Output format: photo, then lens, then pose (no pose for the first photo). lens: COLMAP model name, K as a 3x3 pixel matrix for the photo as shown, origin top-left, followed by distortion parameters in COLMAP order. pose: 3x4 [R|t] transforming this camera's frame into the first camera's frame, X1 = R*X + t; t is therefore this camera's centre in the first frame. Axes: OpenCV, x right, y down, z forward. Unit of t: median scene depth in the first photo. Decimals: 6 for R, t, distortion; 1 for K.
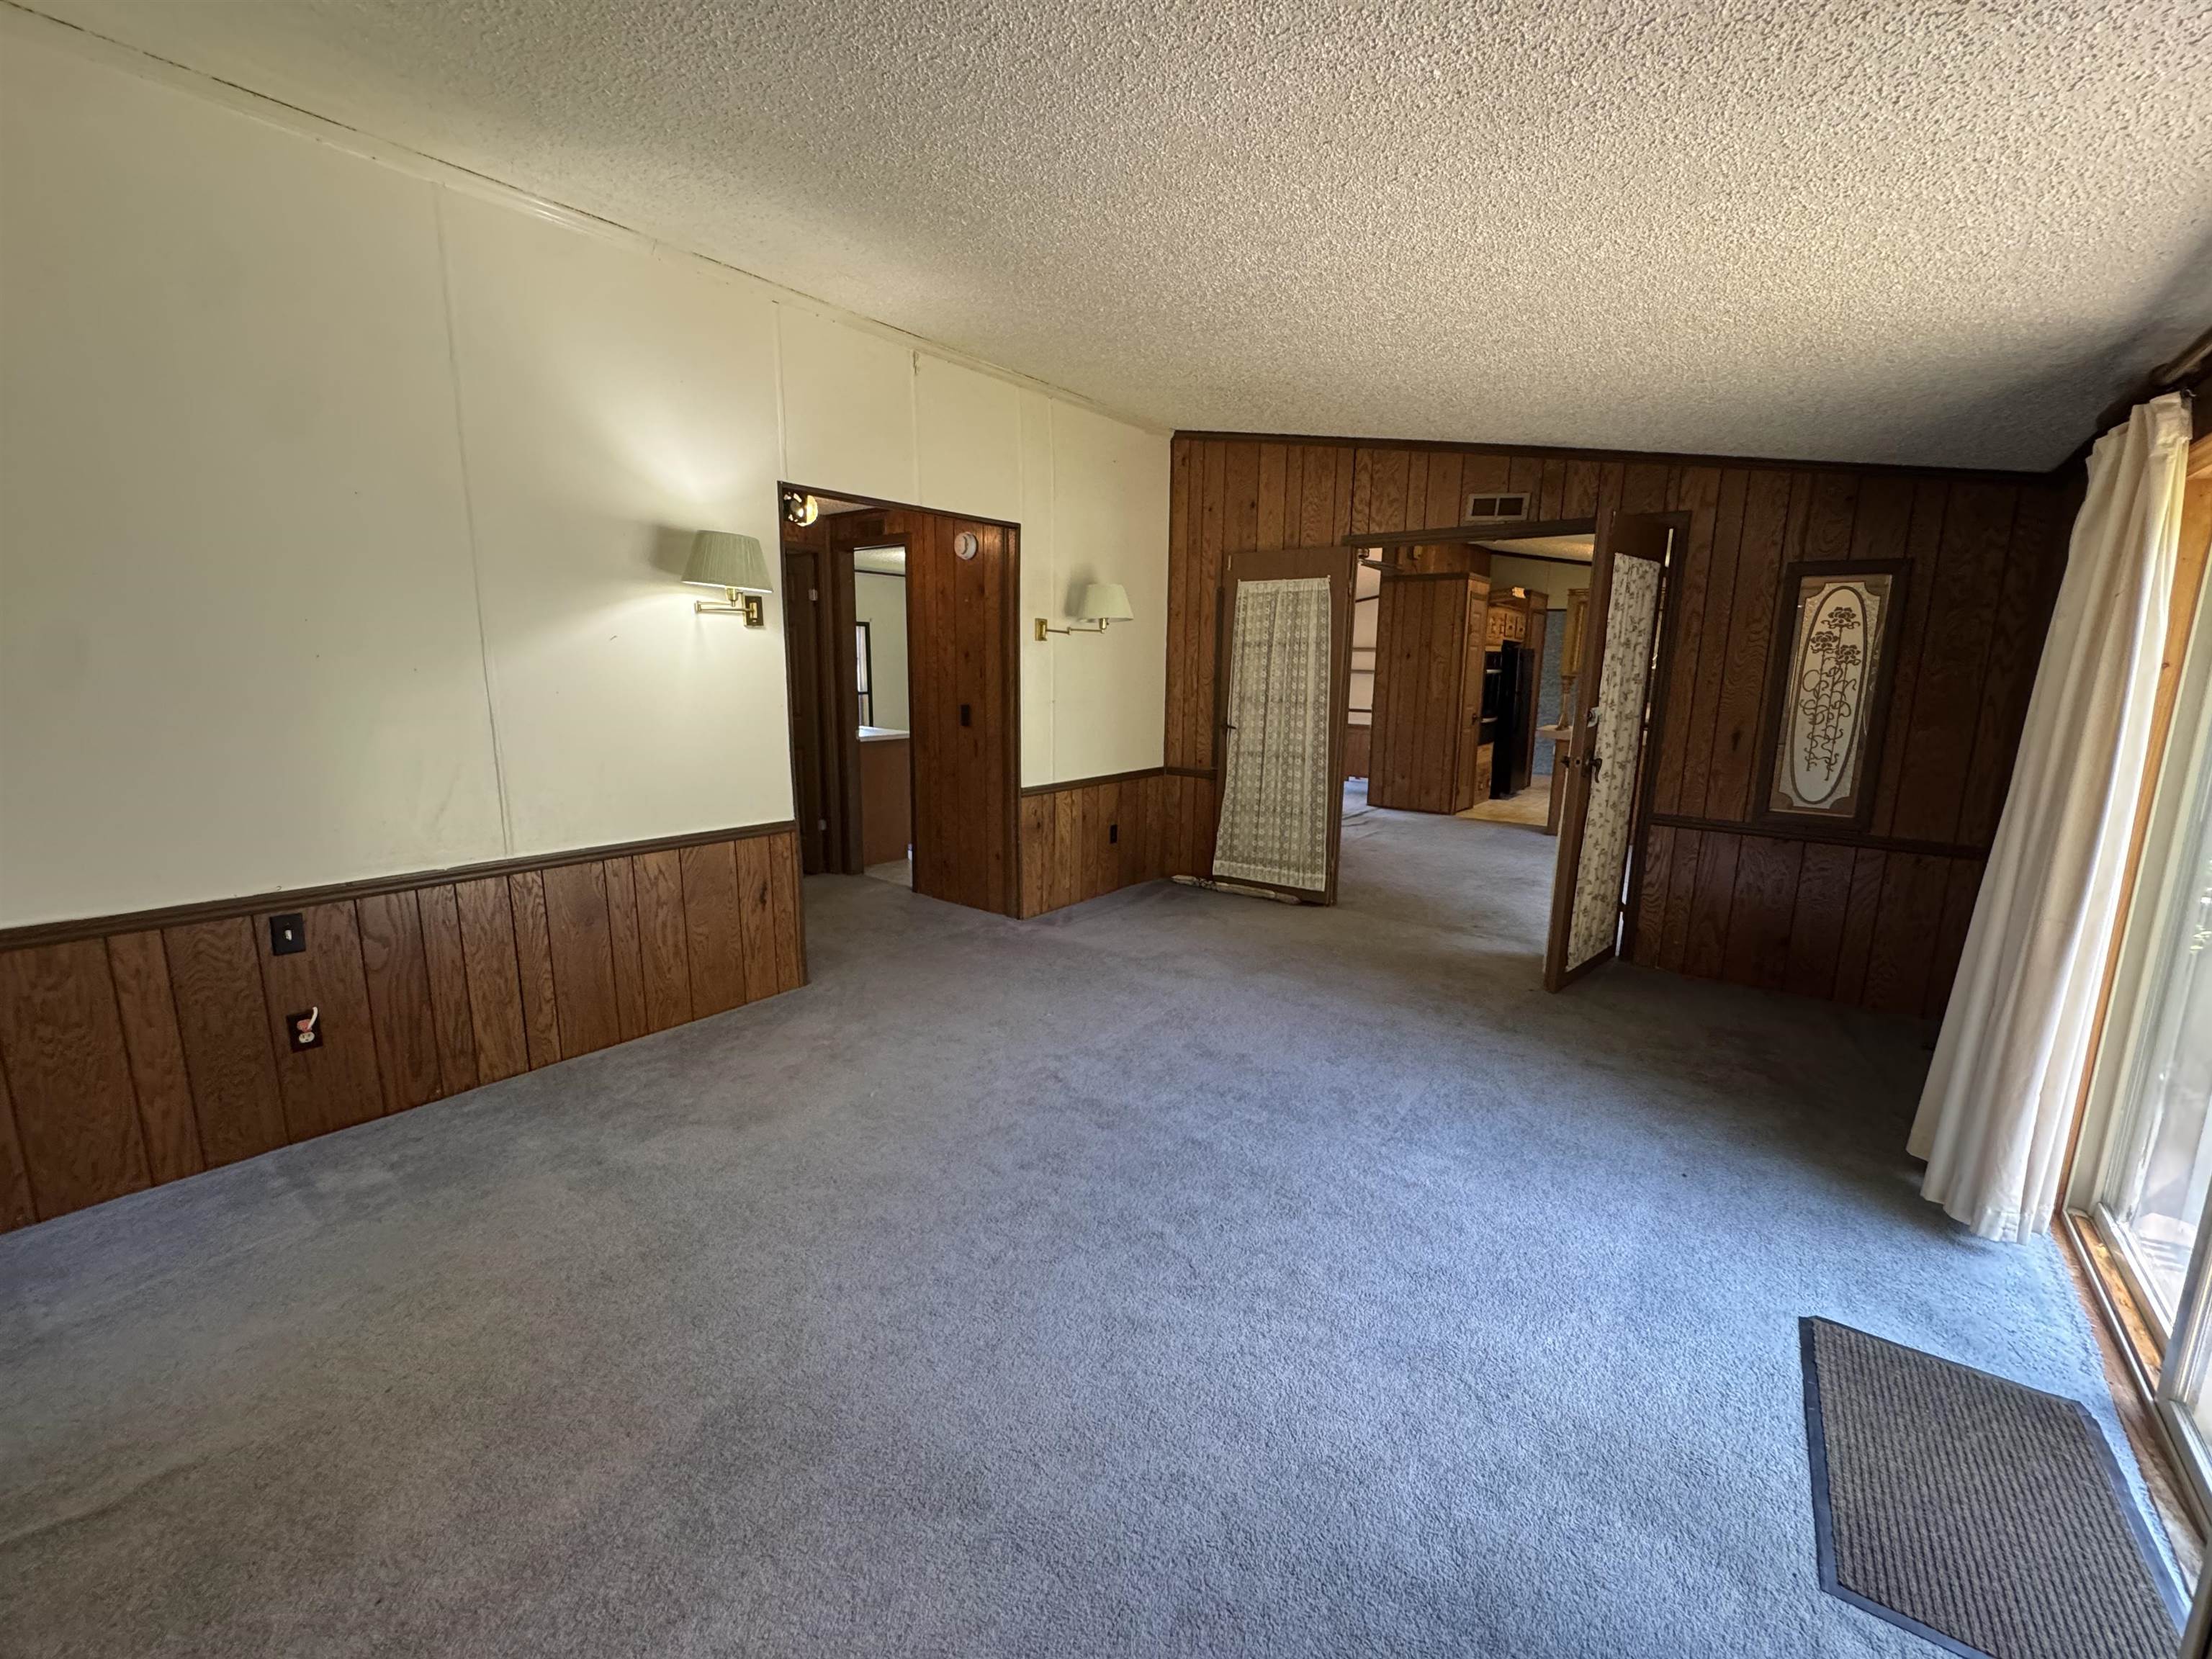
lens RADIAL K [[925.4, 0, 1097.9], [0, 925.4, 833.6], [0, 0, 1]] dist [-0.001180, -0.000063]
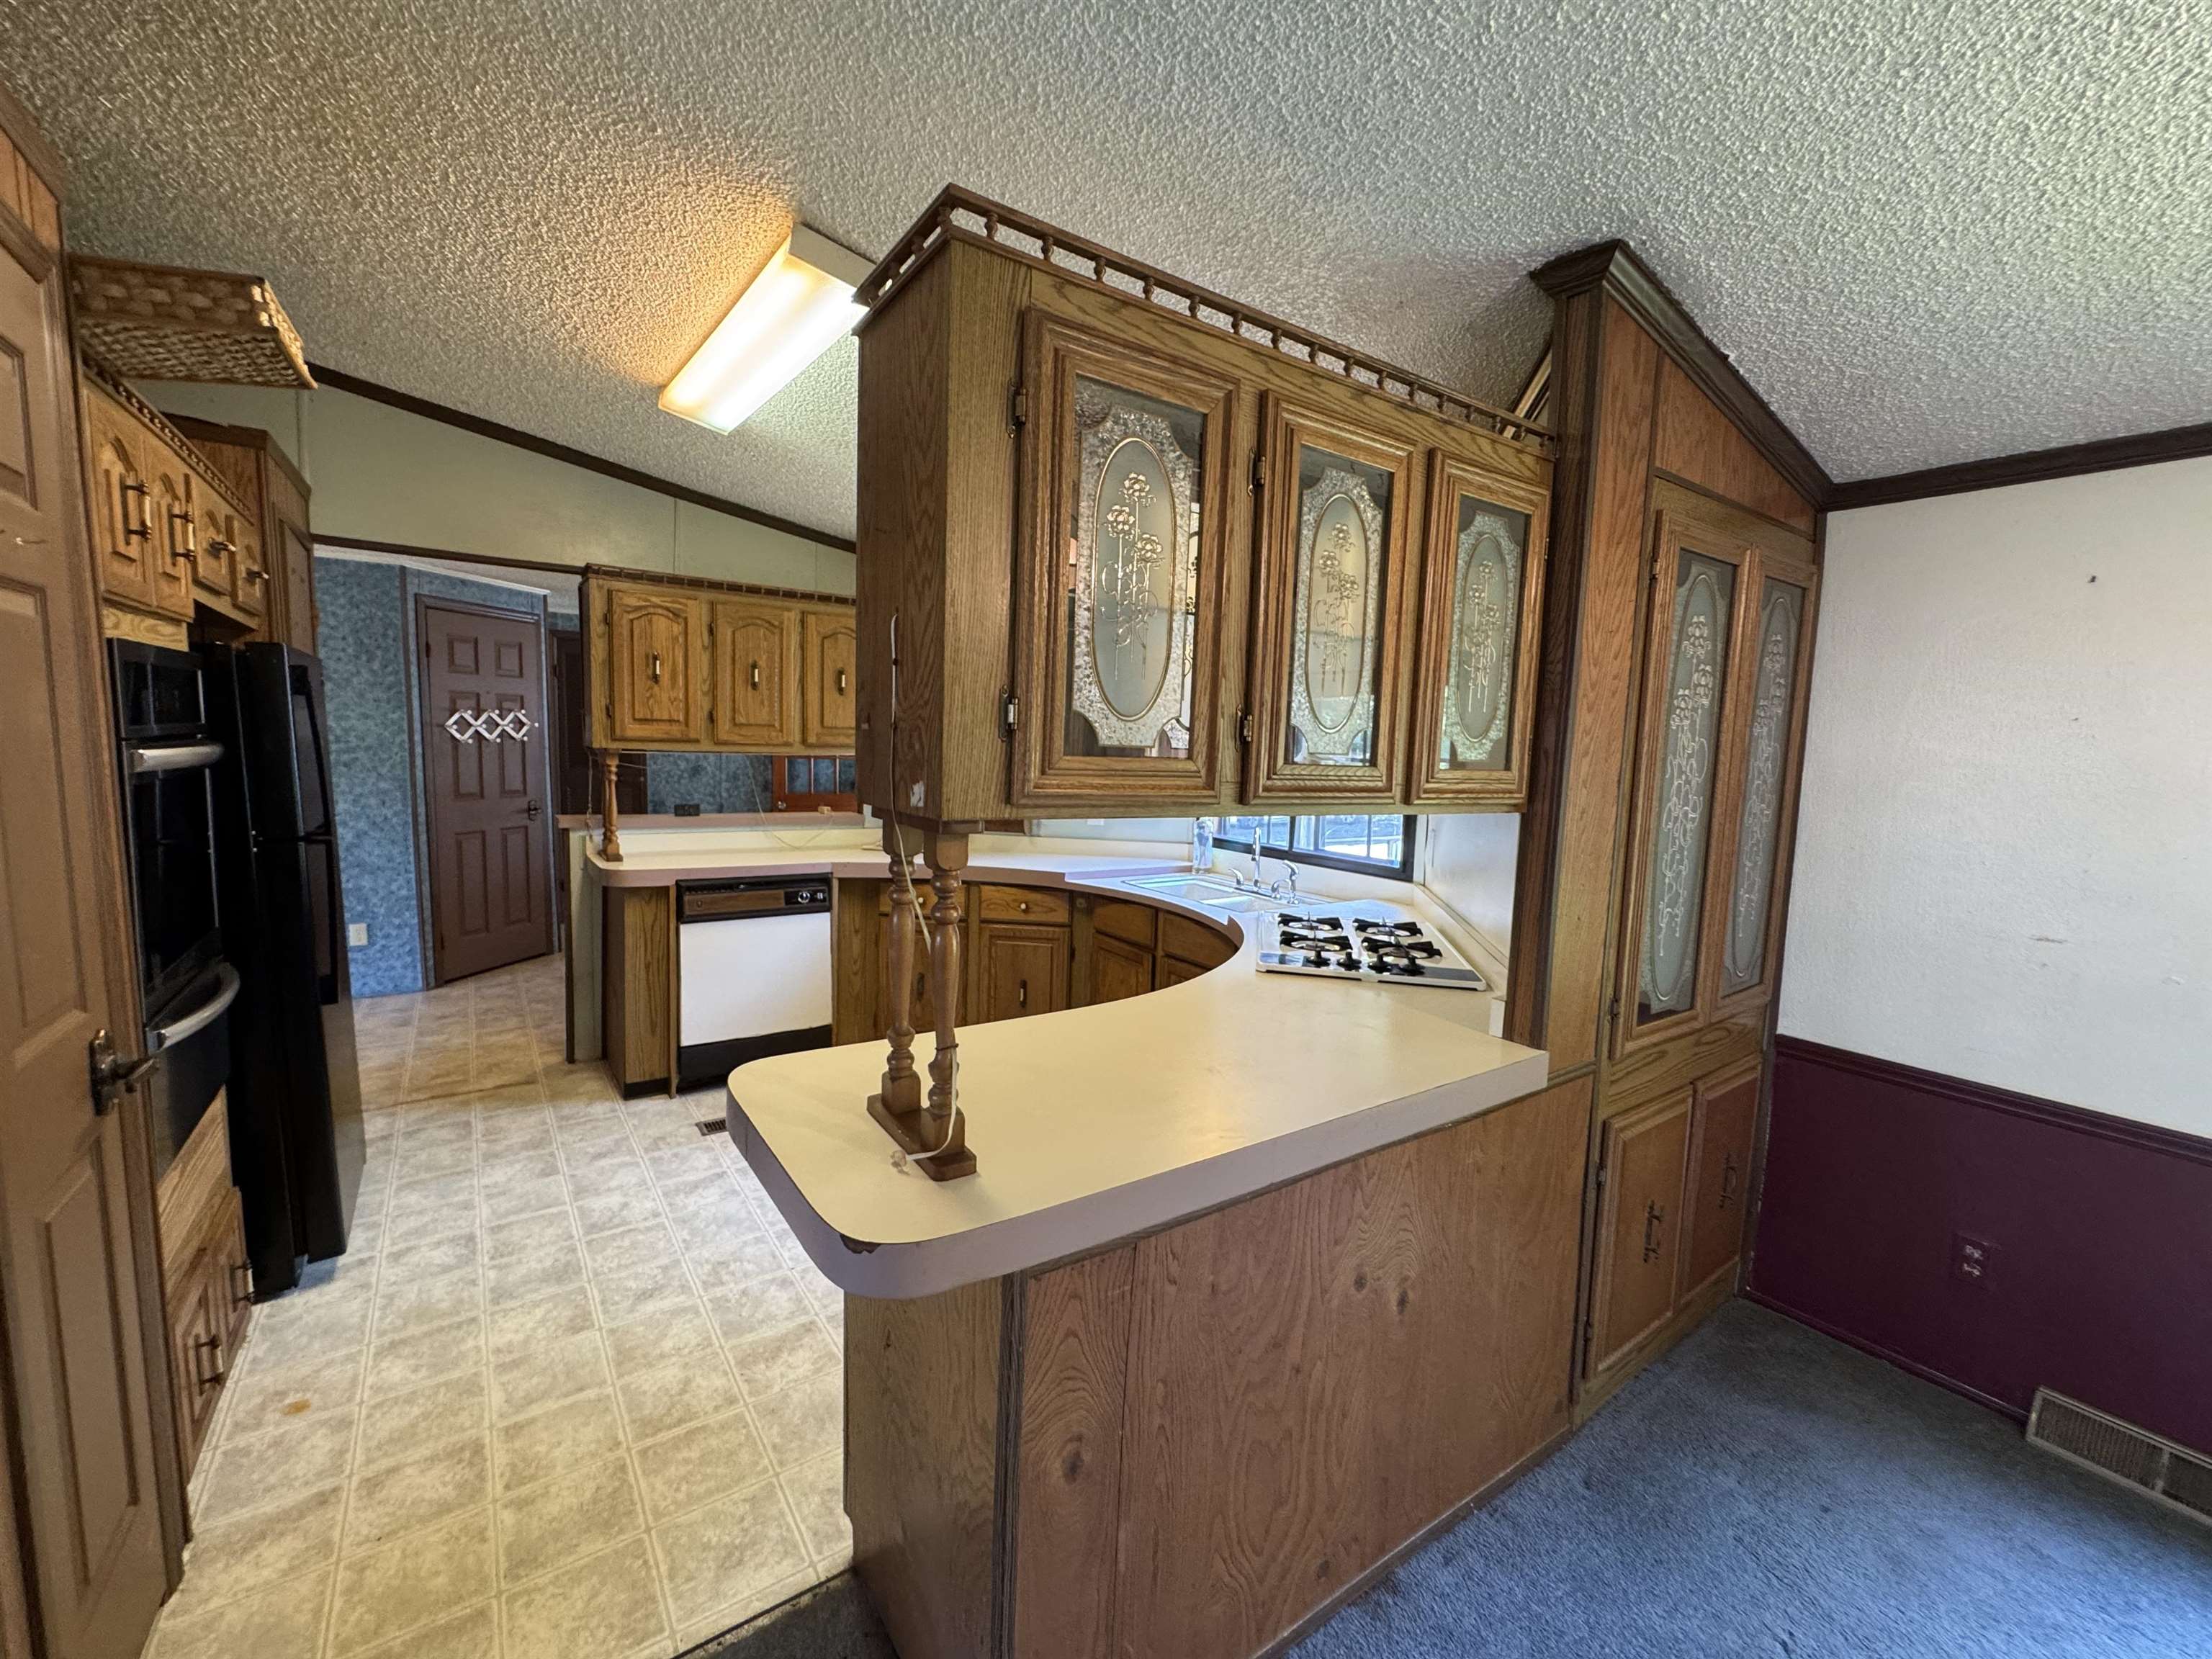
lens RADIAL K [[908.8, 0, 1104.0], [0, 908.8, 829.7], [0, 0, 1]] dist [-0.003839, 0.000017]
pose [[0.298779, -0.102438, 0.948809, 0.828942], [0.148001, 0.987167, 0.059974, -0.384253], [-0.942776, 0.122506, 0.310105, 2.059407]]
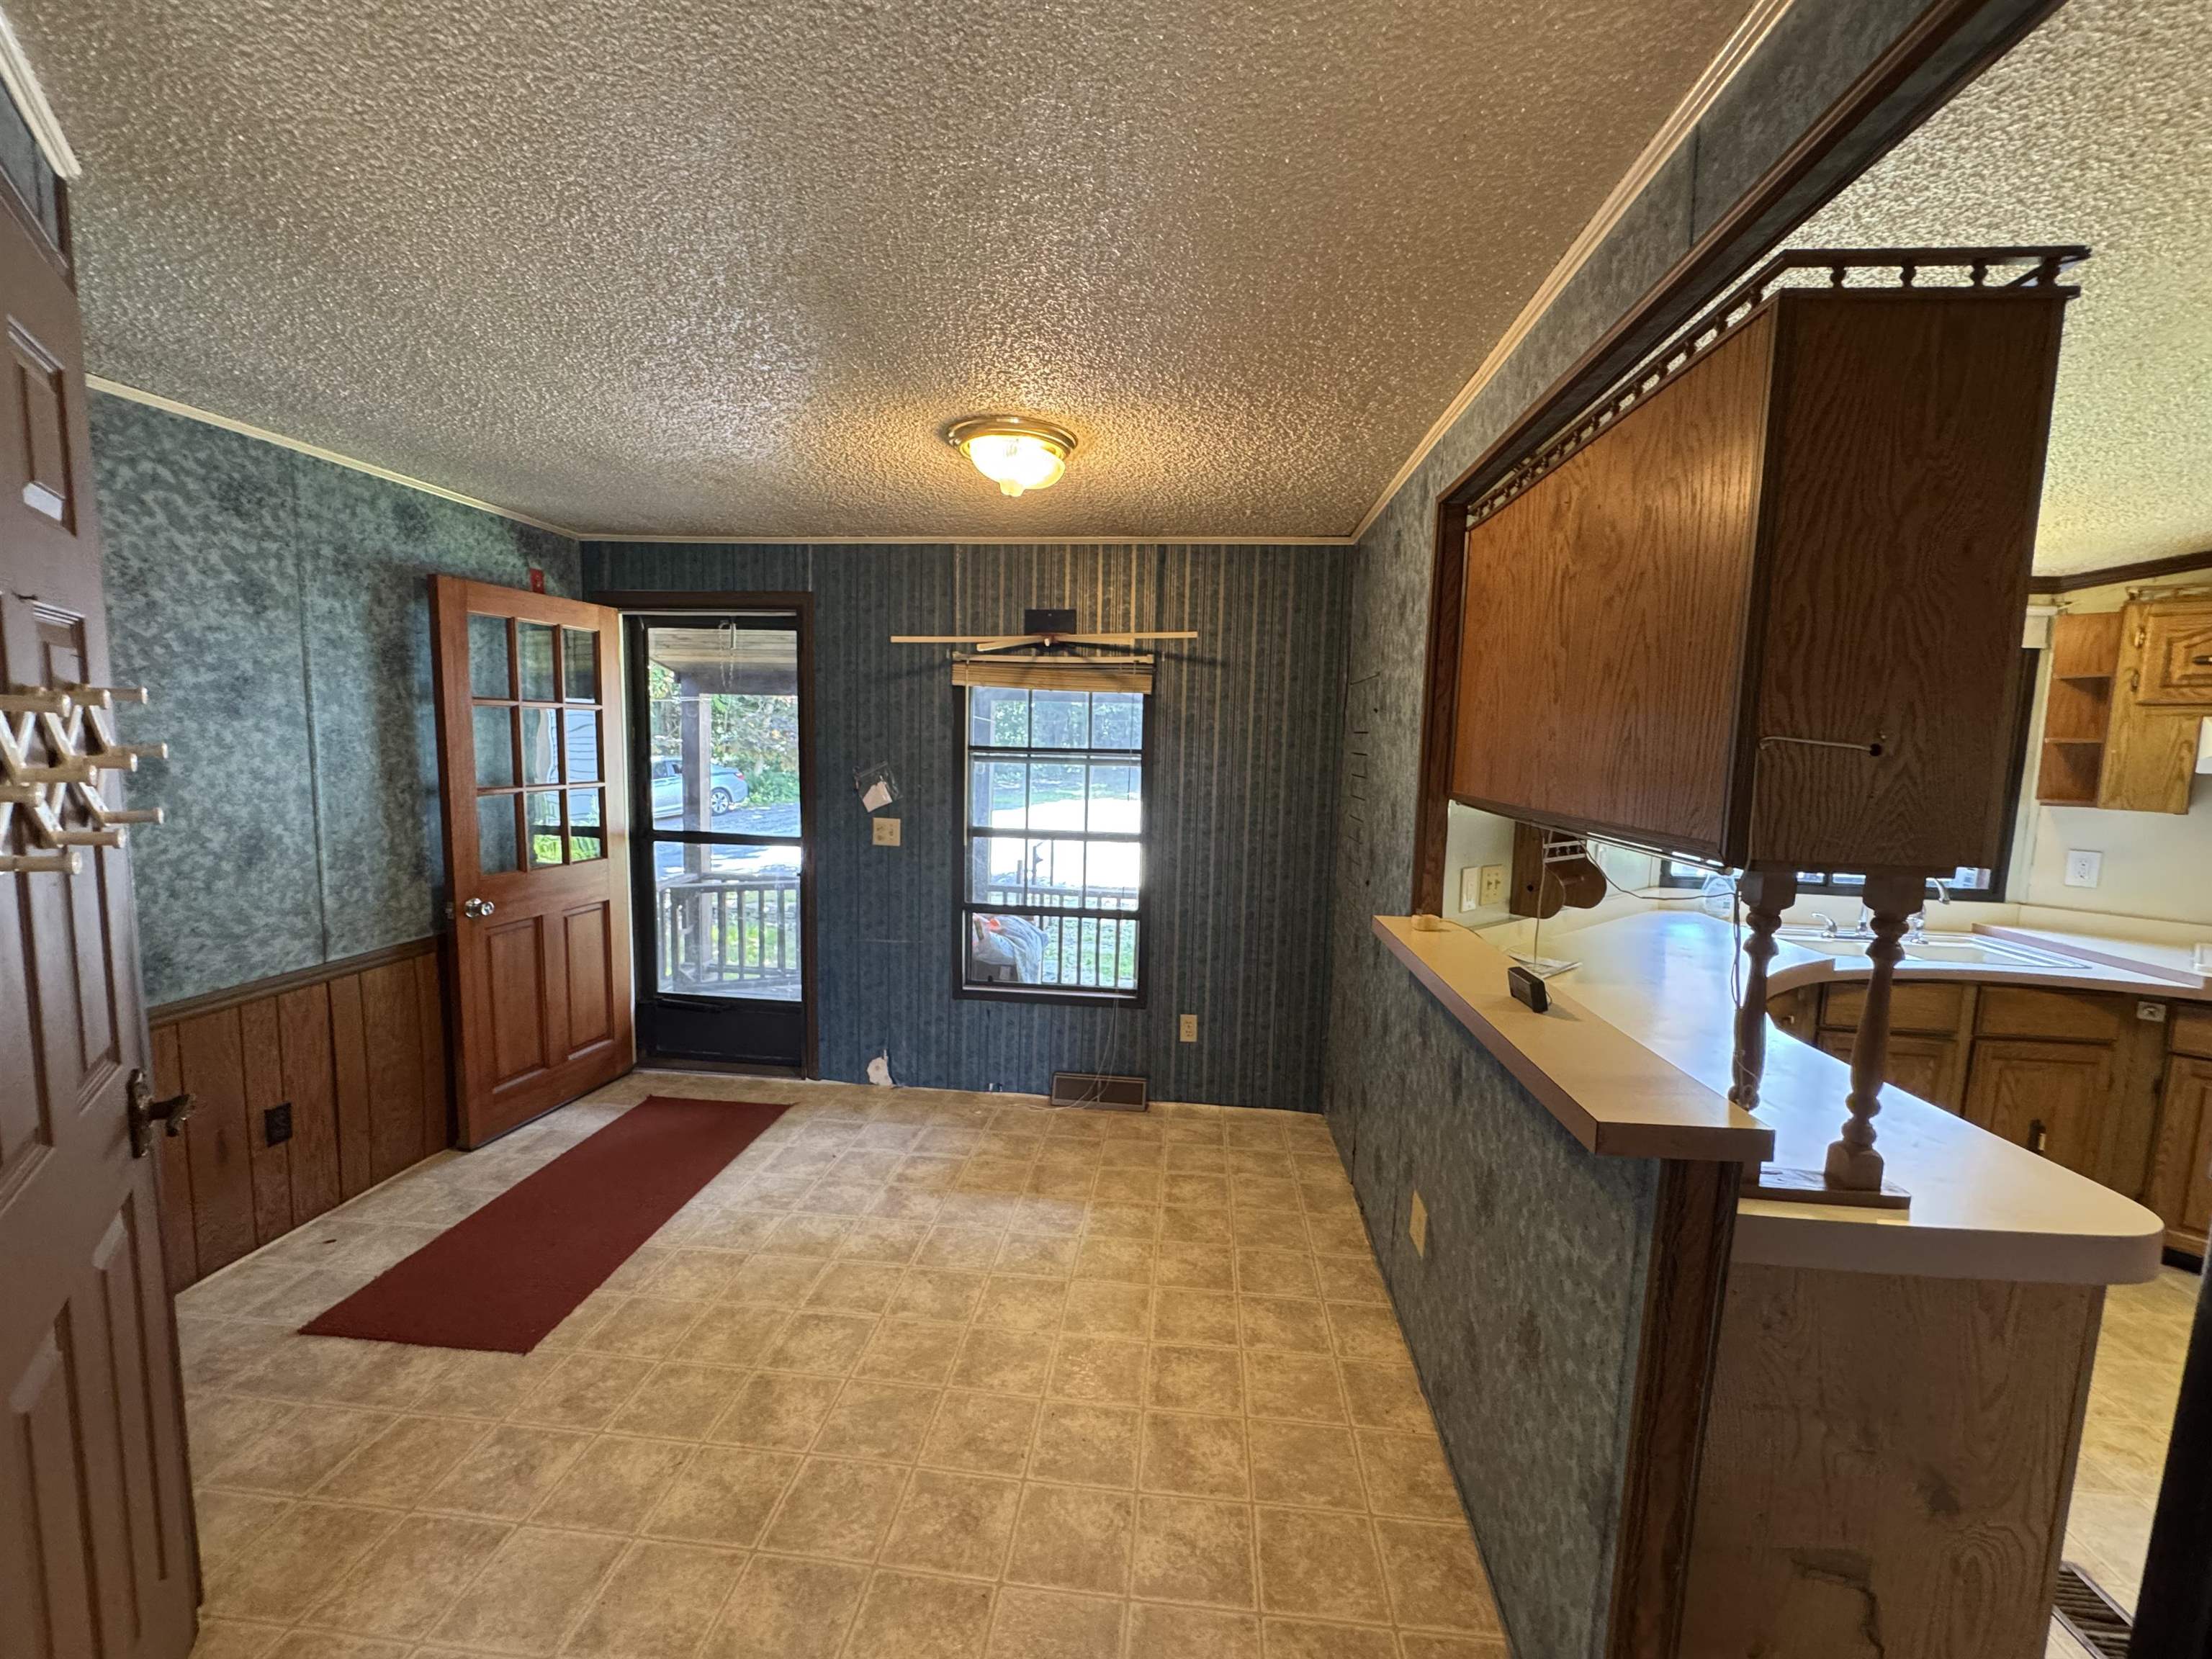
lens RADIAL K [[908.8, 0, 1104.0], [0, 908.8, 829.7], [0, 0, 1]] dist [-0.003839, 0.000017]
pose [[-0.525433, -0.118542, 0.842537, 1.530012], [0.120365, 0.969932, 0.211529, -0.614197], [-0.842278, 0.212557, -0.495366, 3.310630]]
